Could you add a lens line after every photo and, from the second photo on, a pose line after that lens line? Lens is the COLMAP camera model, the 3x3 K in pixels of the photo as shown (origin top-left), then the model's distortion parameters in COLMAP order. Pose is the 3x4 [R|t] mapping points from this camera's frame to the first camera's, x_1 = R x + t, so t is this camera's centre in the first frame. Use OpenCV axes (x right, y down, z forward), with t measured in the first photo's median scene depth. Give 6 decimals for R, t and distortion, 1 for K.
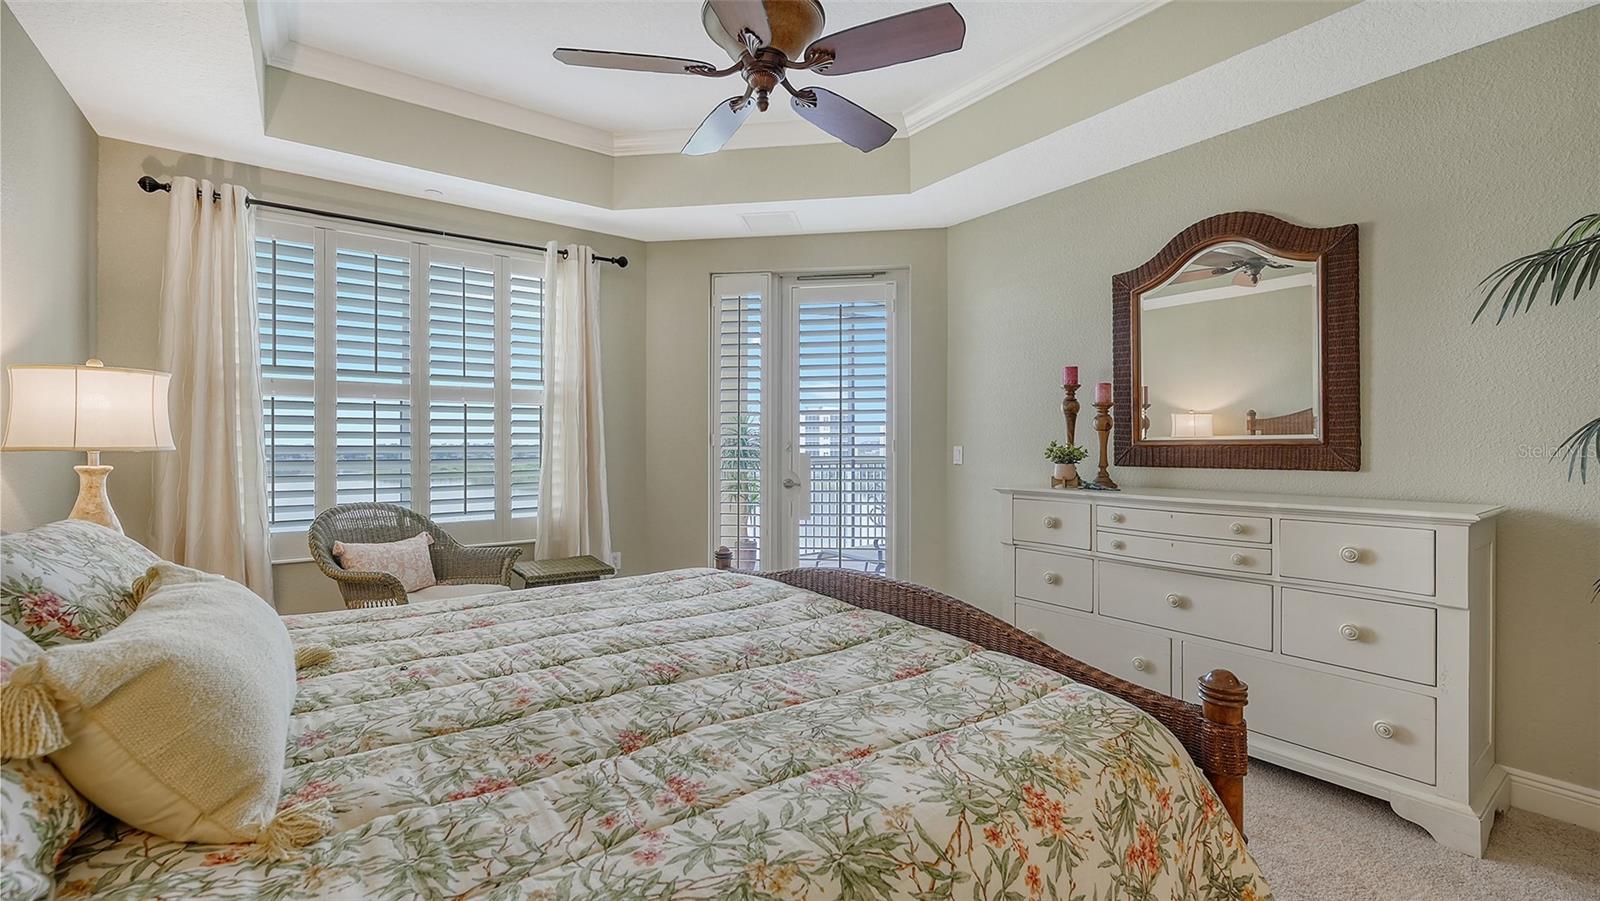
lens RADIAL K [[664.0, 0, 803.0], [0, 664.0, 450.5], [0, 0, 1]] dist [-0.001454, -0.000174]
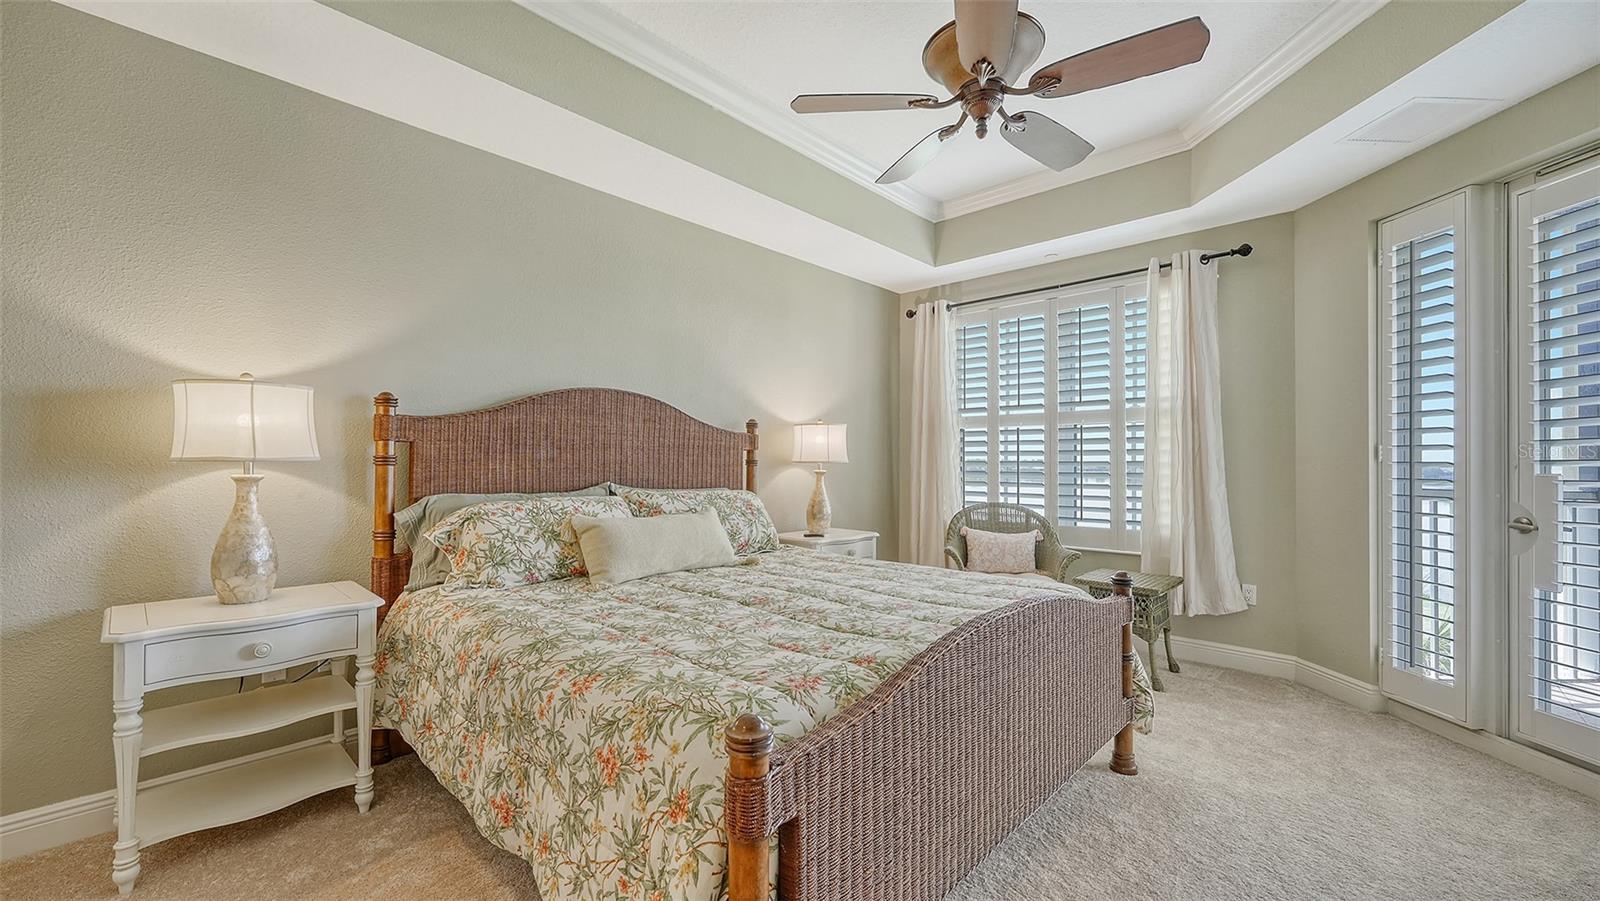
lens RADIAL K [[640.6, 0, 797.2], [0, 640.6, 458.5], [0, 0, 1]] dist [-0.000050, 0.001746]
pose [[0.178297, -0.005263, -0.983963, 0.565099], [-0.010460, 0.999919, -0.007244, 0.001165], [0.983921, 0.011583, 0.178227, 0.349735]]
